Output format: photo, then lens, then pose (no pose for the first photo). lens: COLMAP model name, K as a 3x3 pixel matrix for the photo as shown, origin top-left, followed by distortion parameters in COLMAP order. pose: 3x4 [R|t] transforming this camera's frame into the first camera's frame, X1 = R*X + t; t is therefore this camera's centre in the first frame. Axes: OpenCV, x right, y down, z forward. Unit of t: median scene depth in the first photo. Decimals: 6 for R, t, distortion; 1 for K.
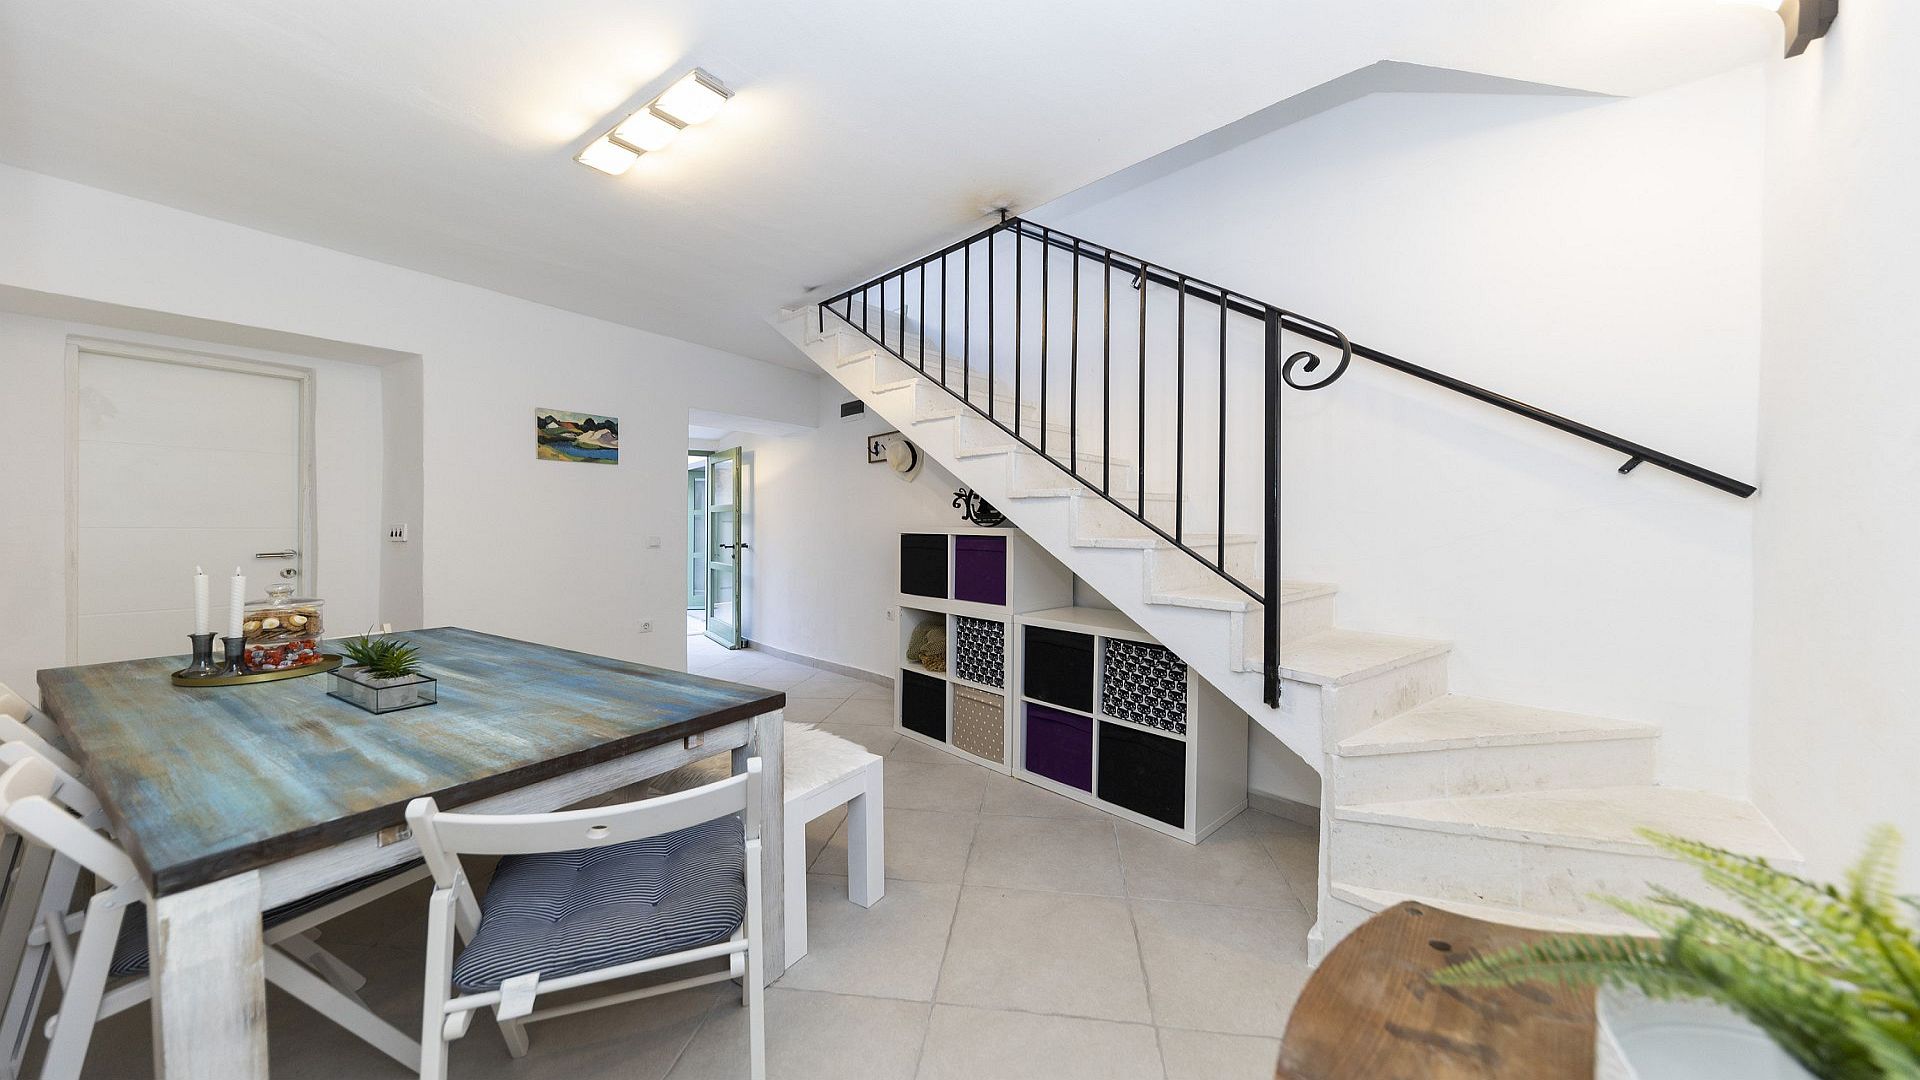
lens RADIAL K [[669.8, 0, 944.3], [0, 669.8, 528.1], [0, 0, 1]] dist [0.009369, -0.003017]
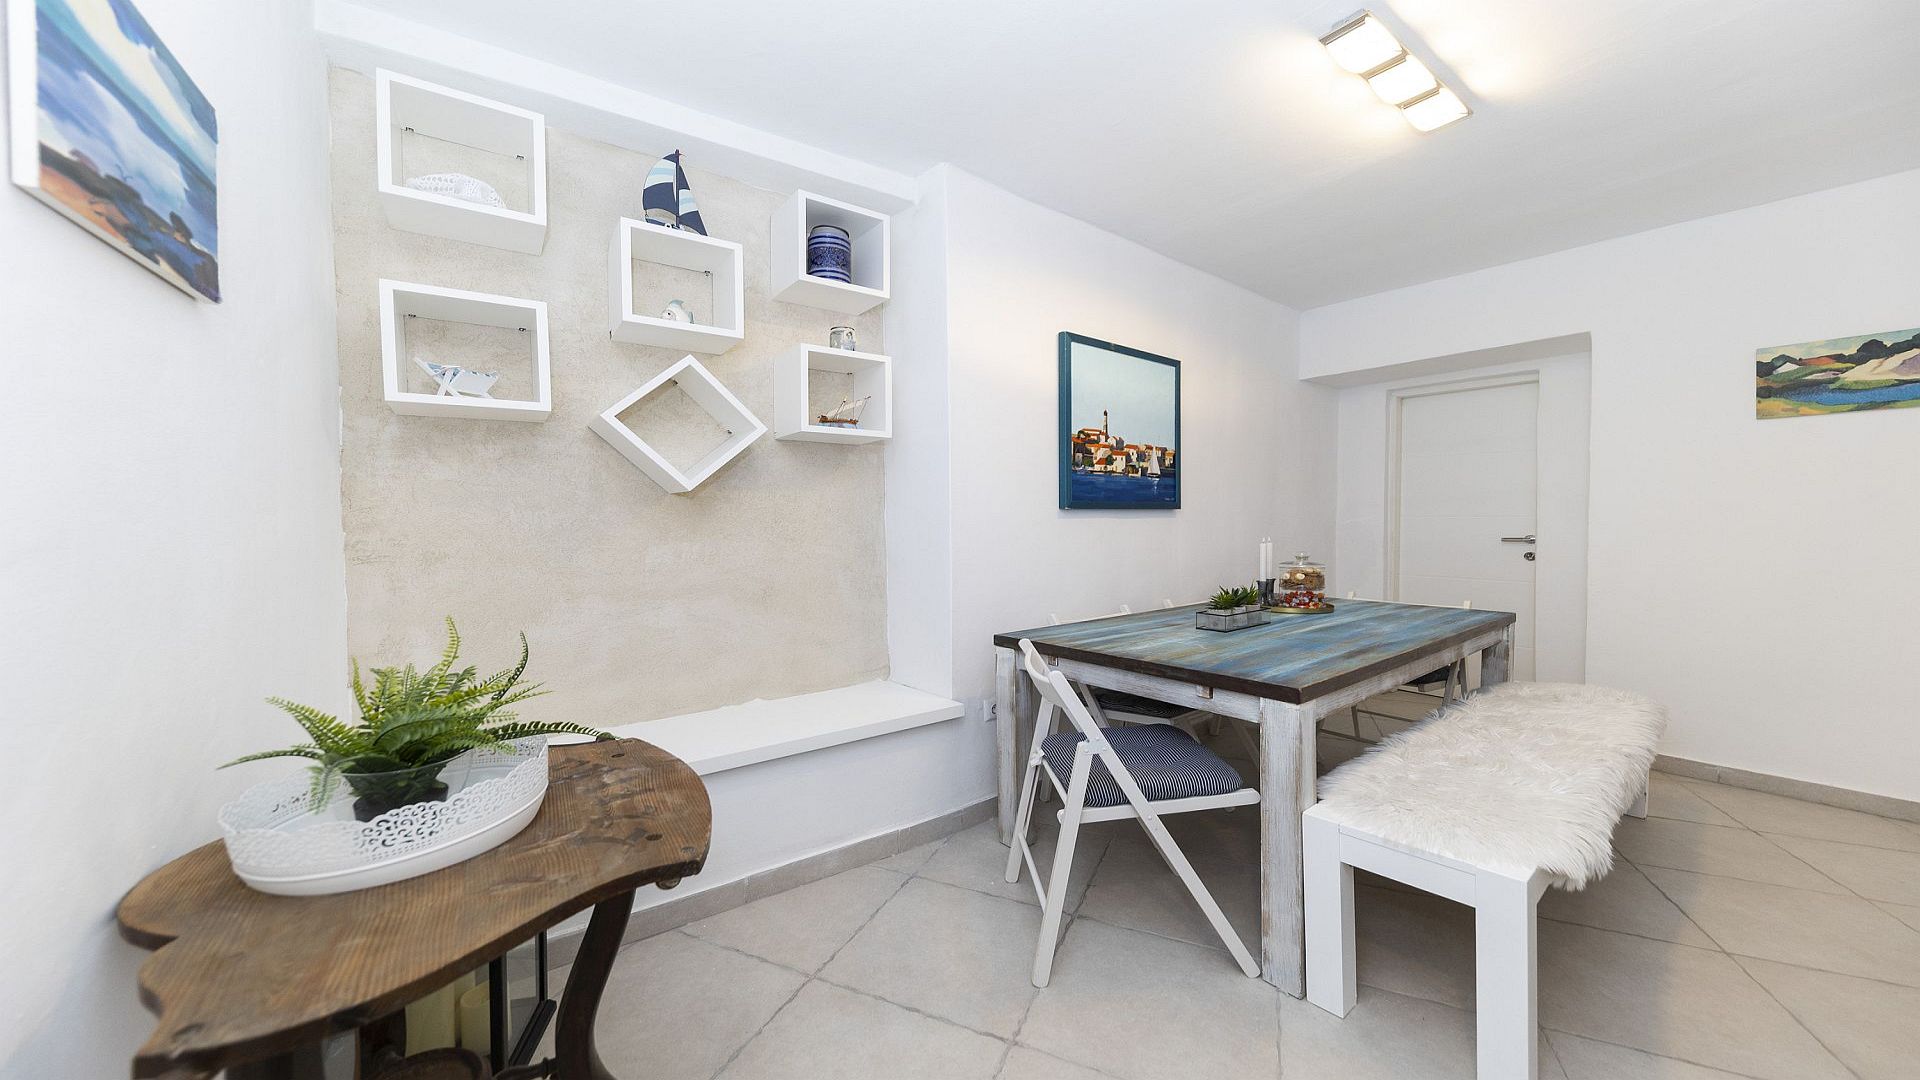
lens RADIAL K [[669.8, 0, 951.5], [0, 669.8, 534.0], [0, 0, 1]] dist [0.009369, -0.003017]
pose [[-0.278096, 0.015916, -0.960421, 0.342761], [-0.004104, 0.999834, 0.017757, 0.011819], [0.960544, 0.008880, -0.277985, 0.364072]]
